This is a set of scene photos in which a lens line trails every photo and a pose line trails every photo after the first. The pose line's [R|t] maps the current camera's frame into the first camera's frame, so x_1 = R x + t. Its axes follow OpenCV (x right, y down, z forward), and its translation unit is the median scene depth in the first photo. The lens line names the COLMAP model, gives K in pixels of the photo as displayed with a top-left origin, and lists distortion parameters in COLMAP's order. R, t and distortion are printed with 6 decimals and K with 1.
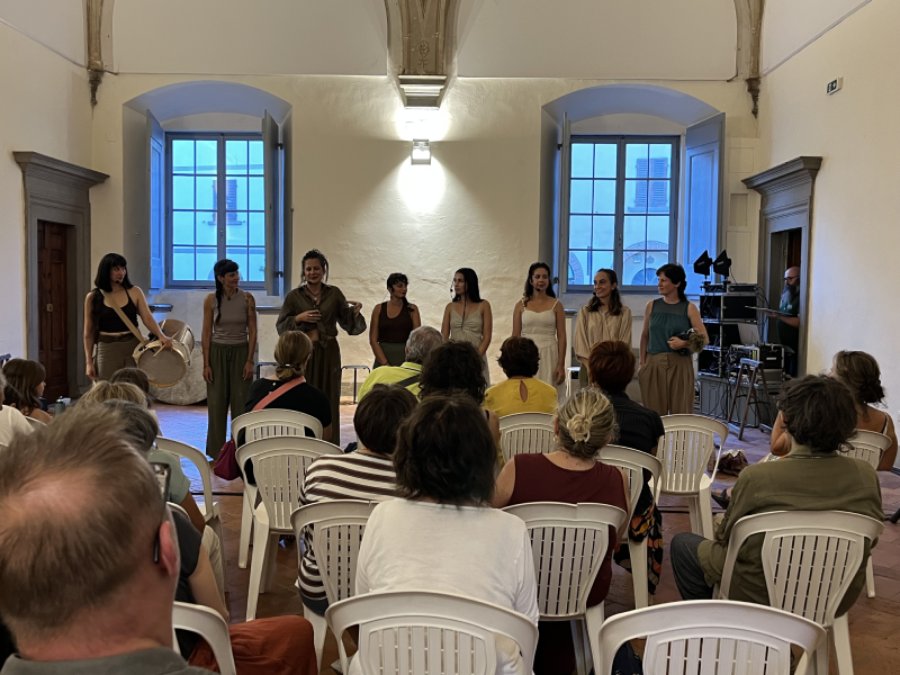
lens RADIAL K [[923.8, 0, 443.2], [0, 923.8, 335.5], [0, 0, 1]] dist [0.016048, 0.015017]
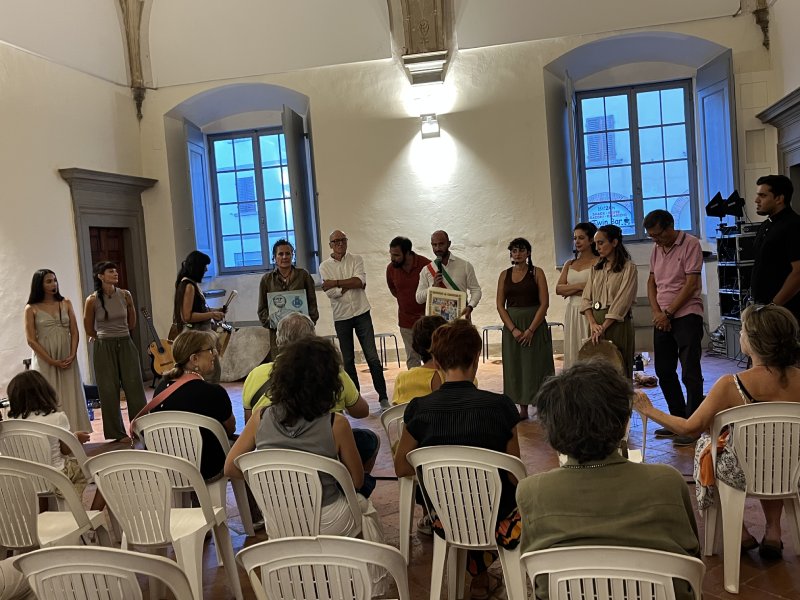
lens RADIAL K [[821.2, 0, 394.0], [0, 821.2, 298.3], [0, 0, 1]] dist [0.016048, 0.015017]
pose [[0.979715, -0.079890, -0.183783, 0.091676], [0.081626, 0.996661, 0.001884, -0.008965], [0.183019, -0.016847, 0.982965, 0.073272]]
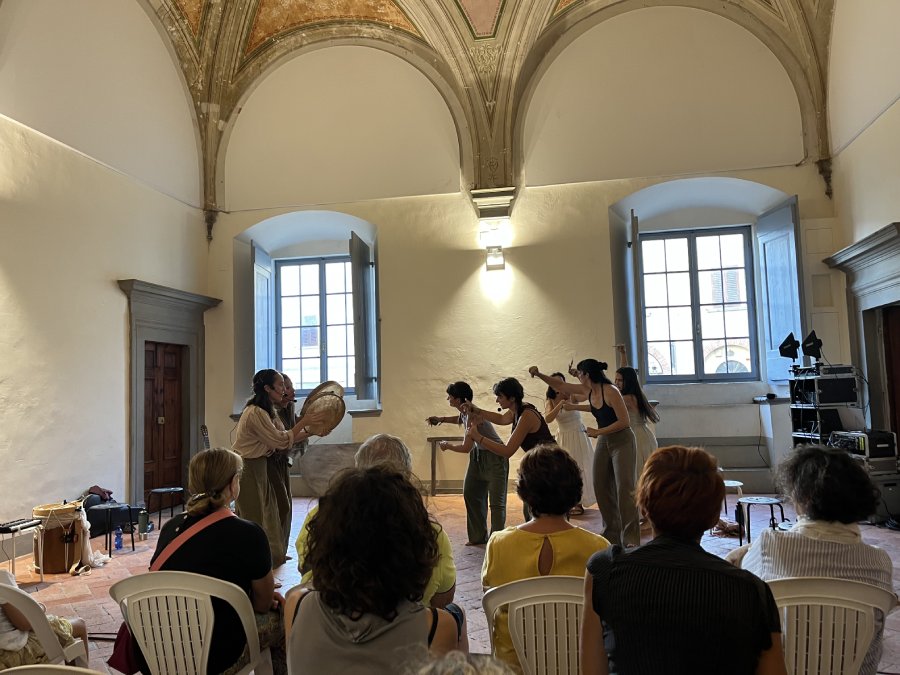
lens RADIAL K [[708.3, 0, 450.0], [0, 708.3, 337.5], [0, 0, 1]] dist [0.031010, -0.009253]
pose [[0.986415, -0.058698, -0.153430, 0.044473], [0.038788, 0.990797, -0.129679, -0.004493], [0.159630, 0.121966, 0.979613, 0.203528]]
